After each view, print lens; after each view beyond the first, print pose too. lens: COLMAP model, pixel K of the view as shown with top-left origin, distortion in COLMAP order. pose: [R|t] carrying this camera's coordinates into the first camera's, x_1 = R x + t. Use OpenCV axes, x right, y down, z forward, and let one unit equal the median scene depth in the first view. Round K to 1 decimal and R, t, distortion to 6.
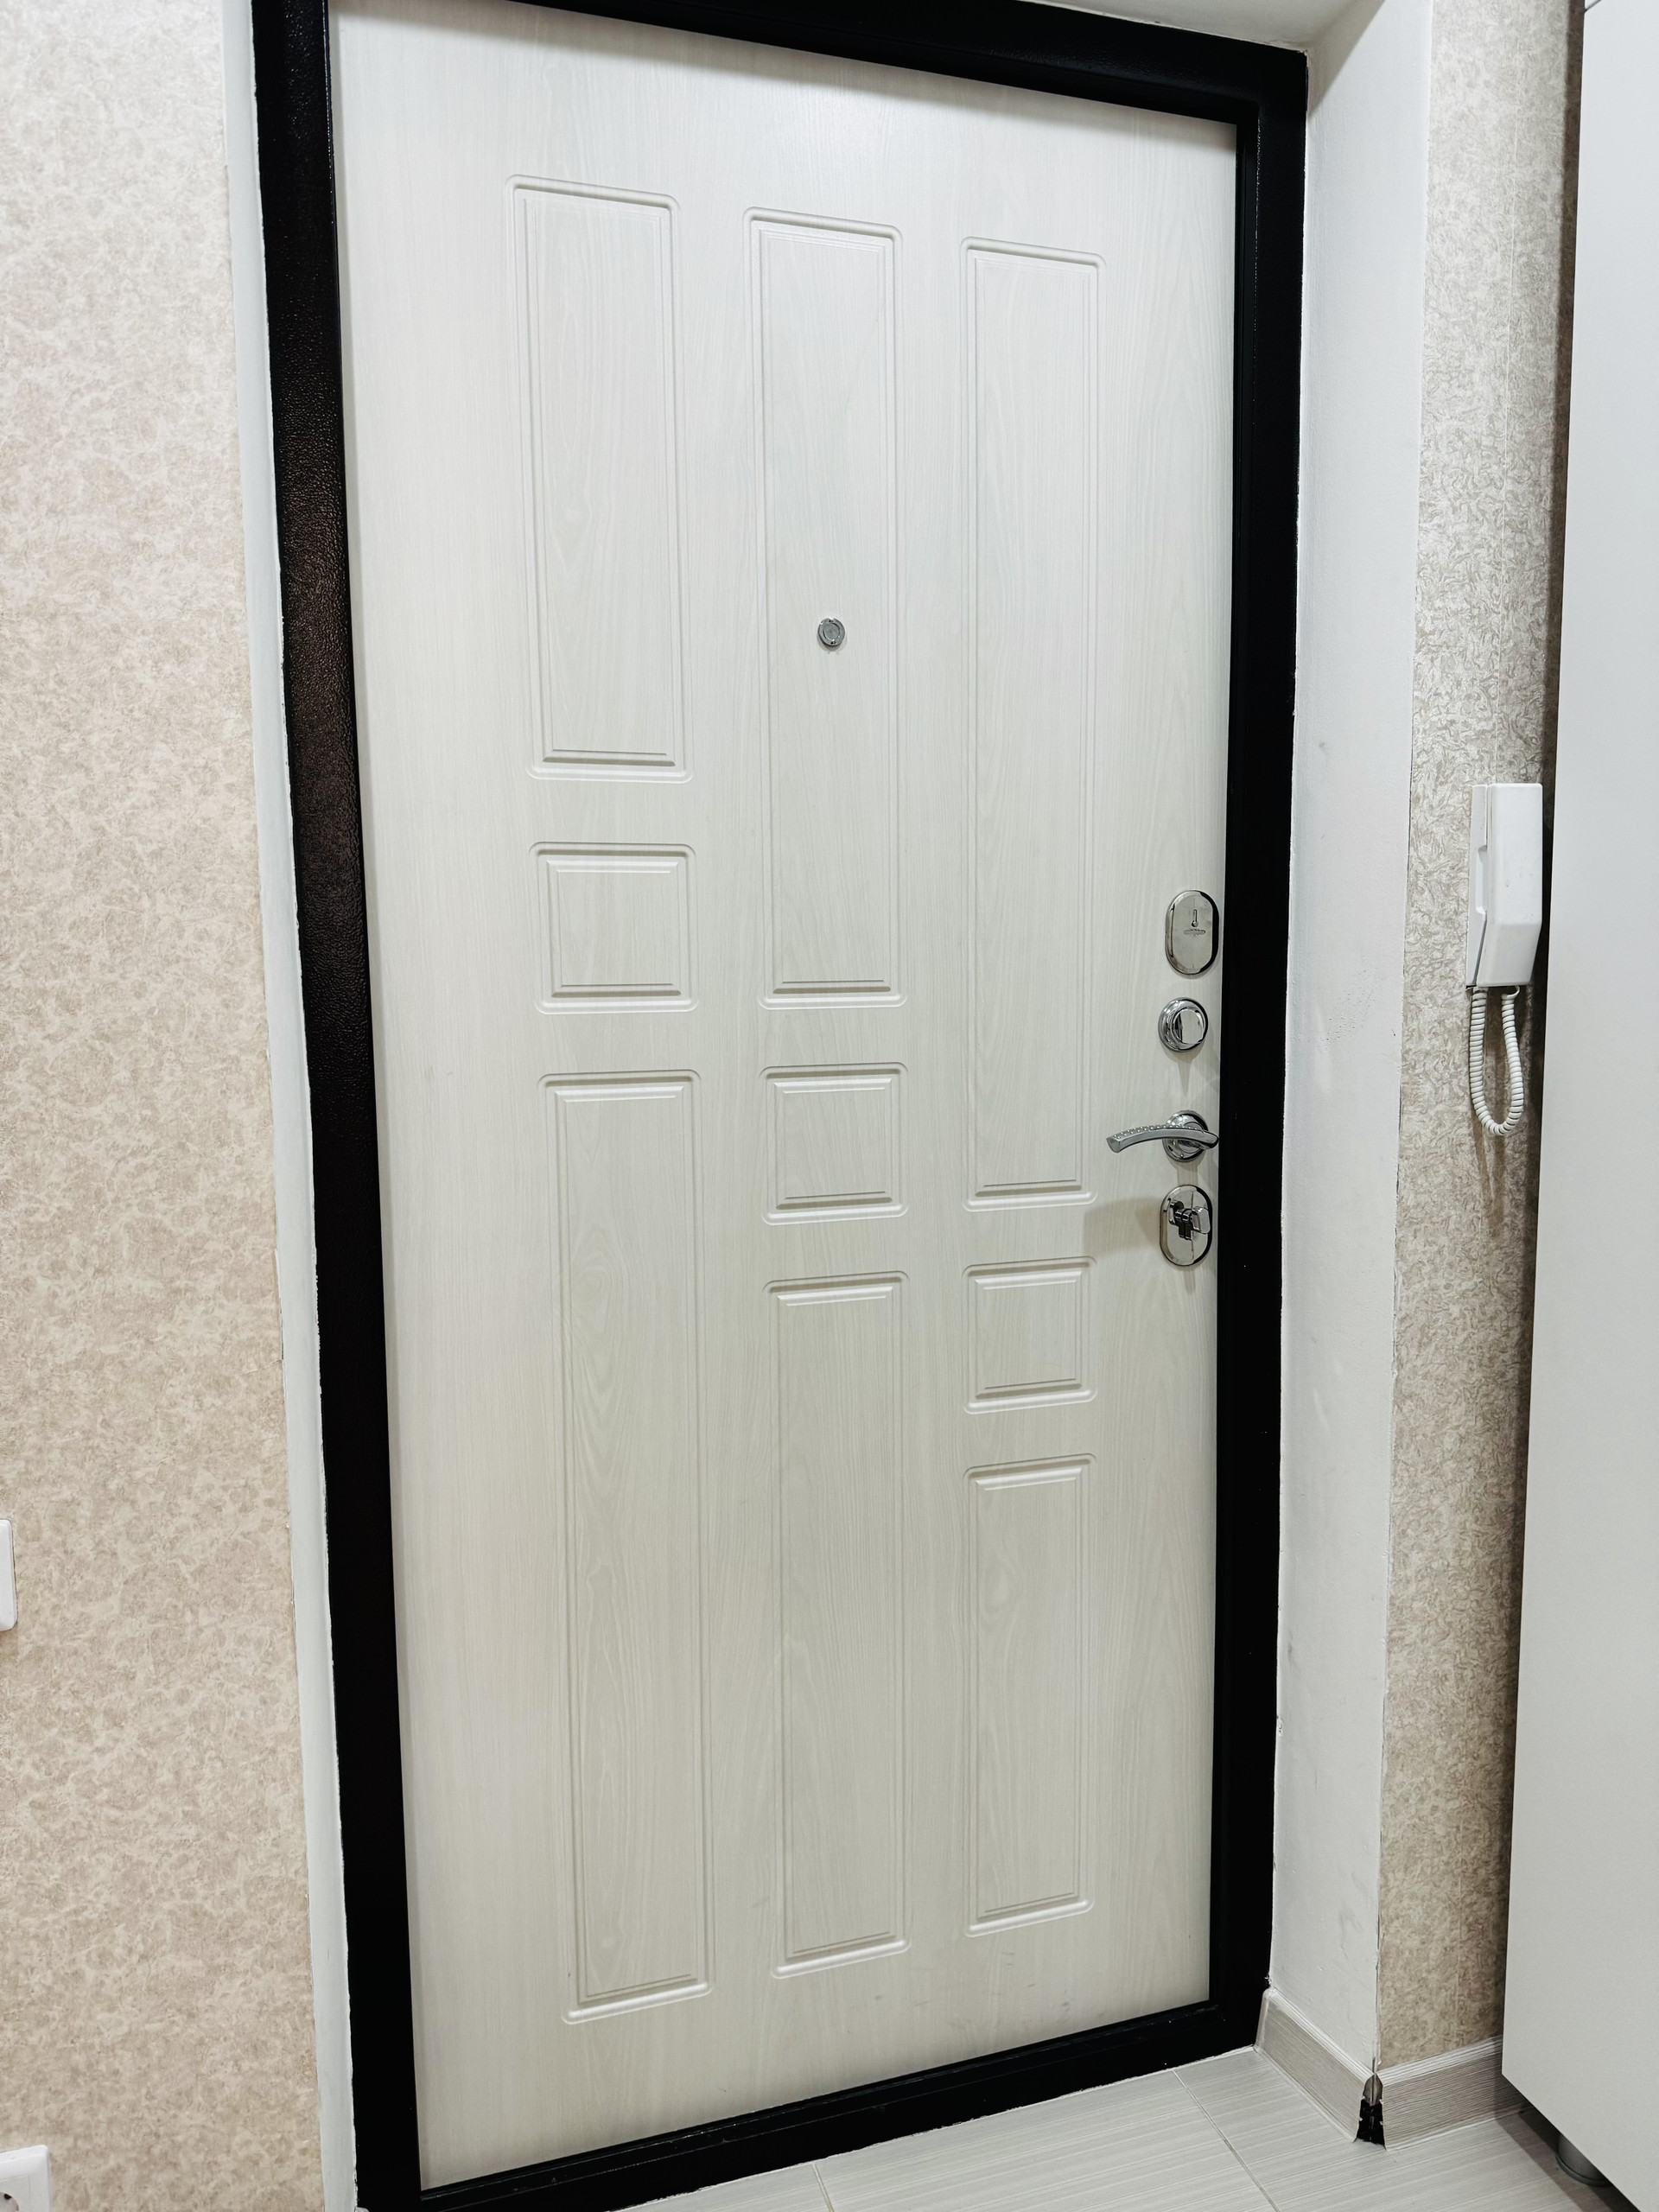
lens RADIAL K [[1539.1, 0, 829.5], [0, 1539.1, 1106.0], [0, 0, 1]] dist [0.109930, -0.132685]
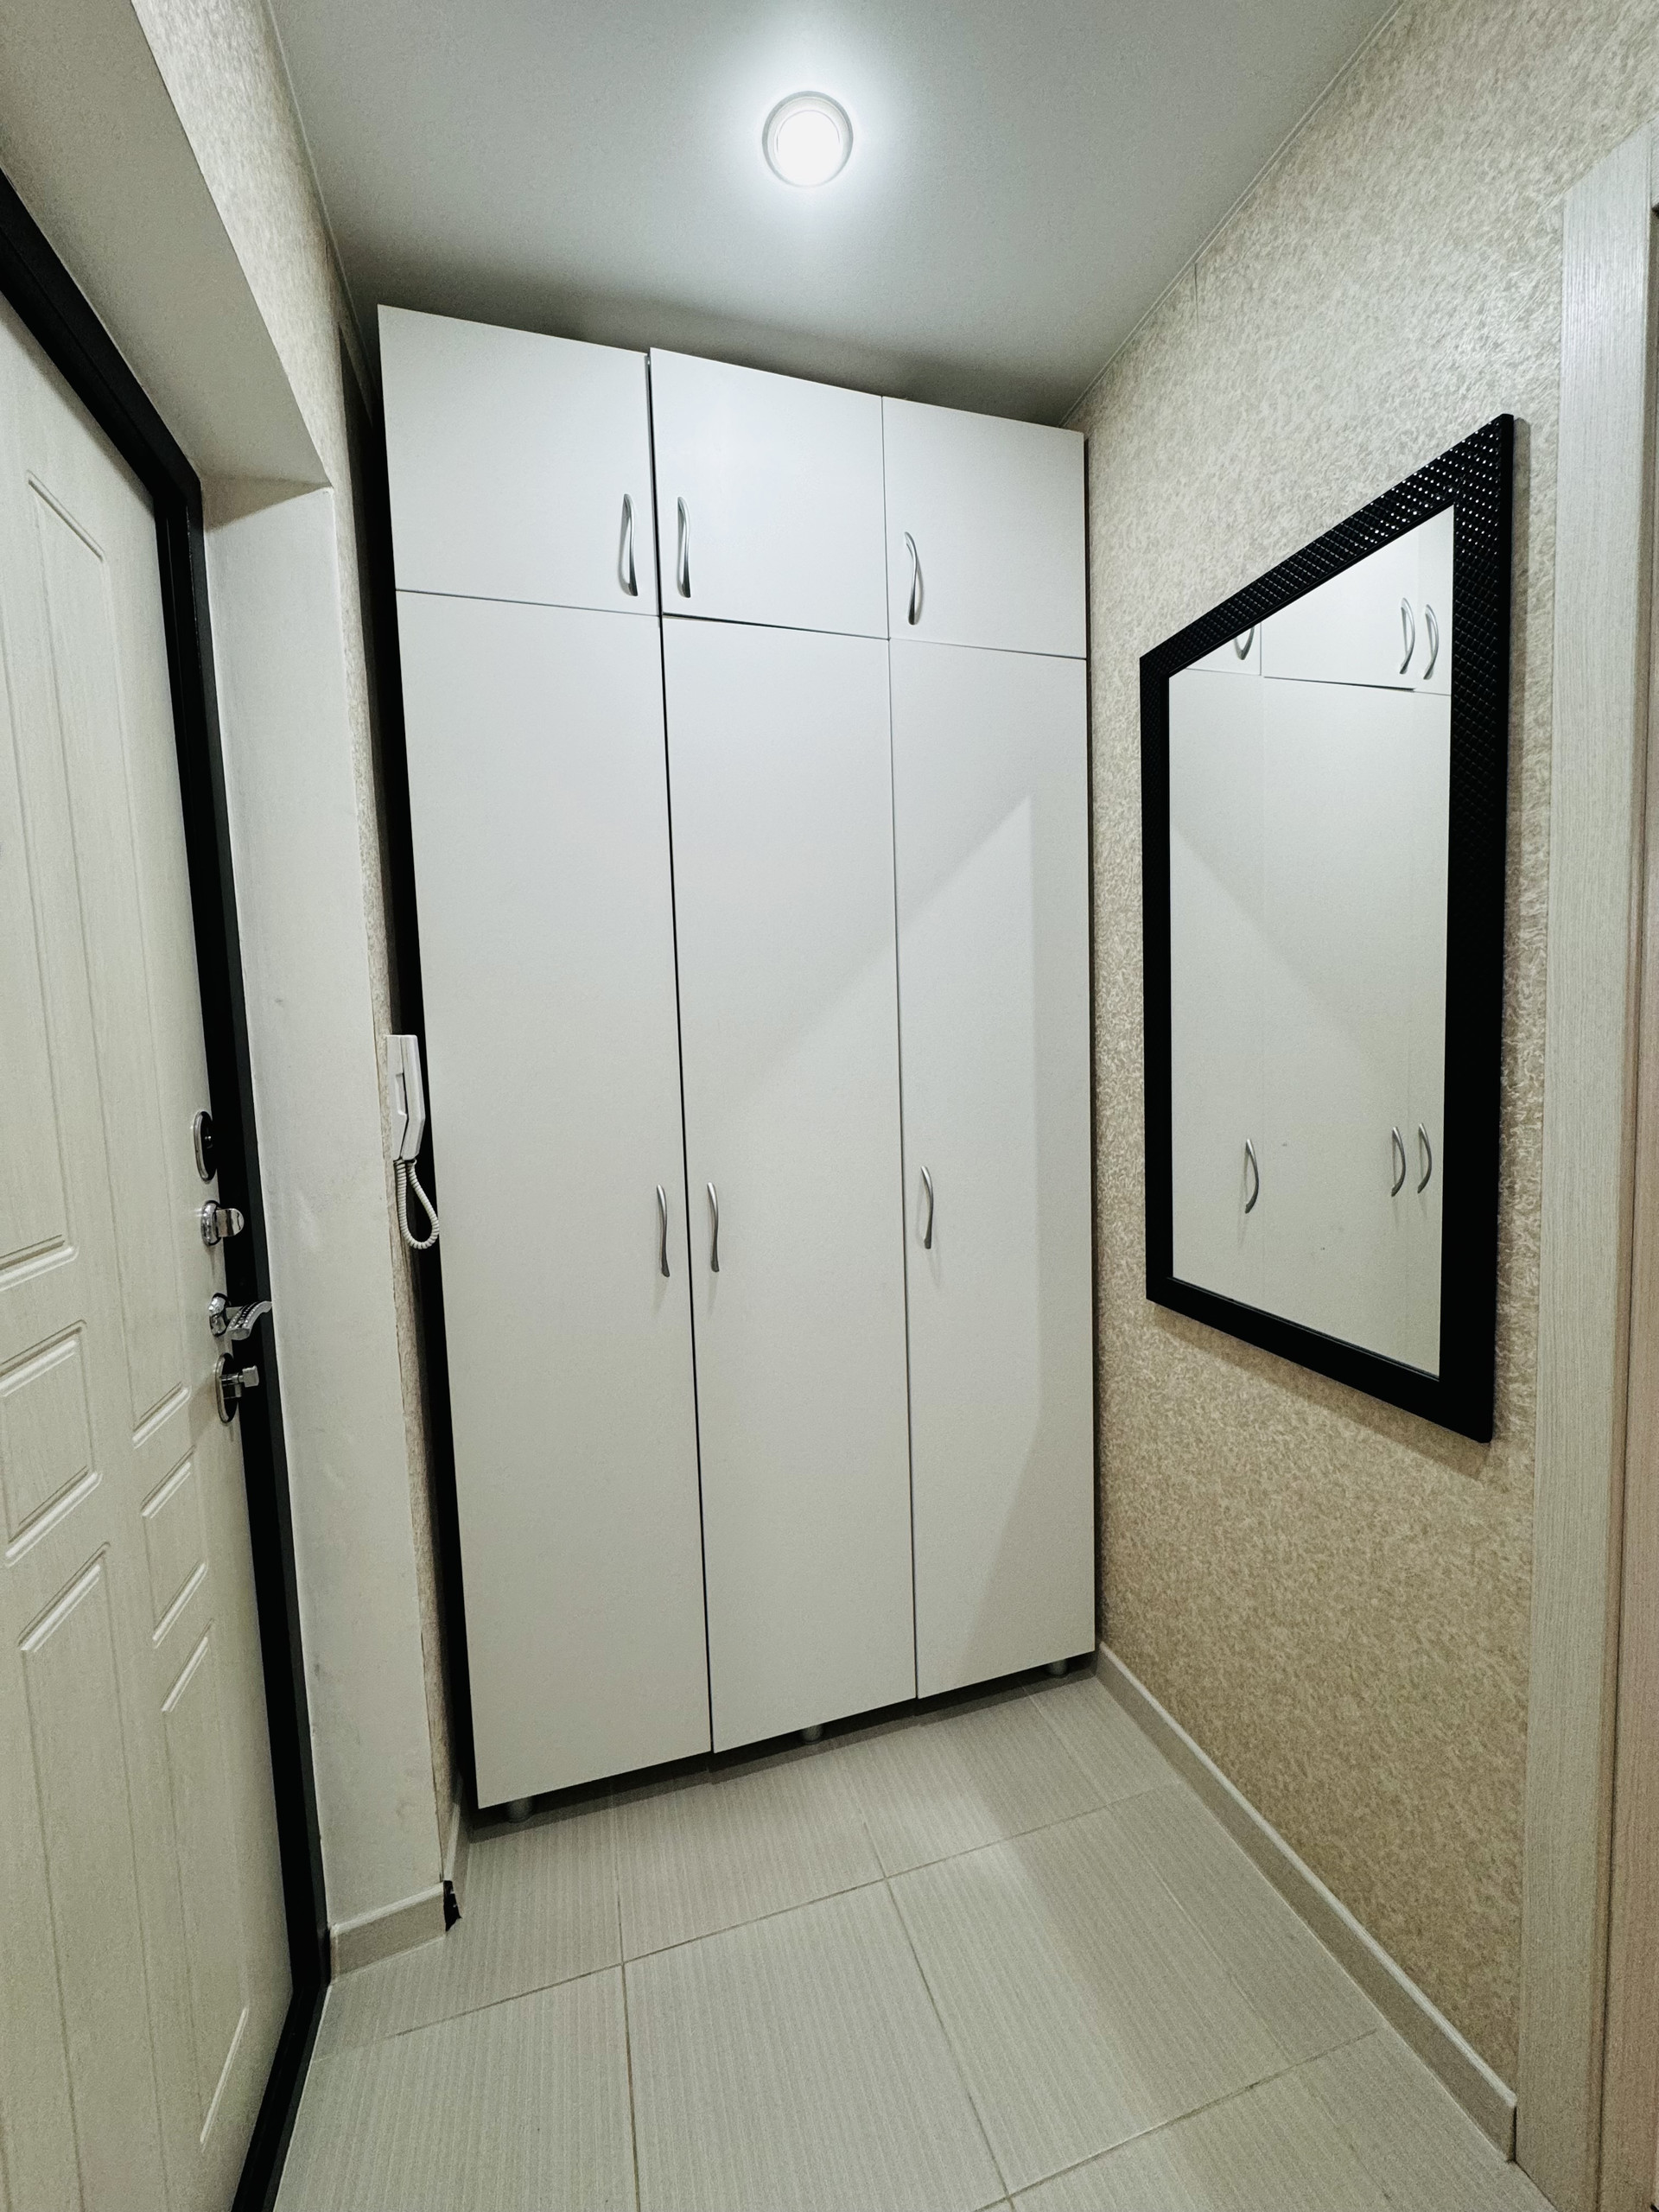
lens RADIAL K [[889.9, 0, 829.5], [0, 889.9, 1106.0], [0, 0, 1]] dist [0.017577, -0.000003]
pose [[0.009175, -0.066499, 0.997744, -0.480195], [0.135756, 0.988631, 0.064643, -0.128914], [-0.990700, 0.134857, 0.018099, 0.533758]]
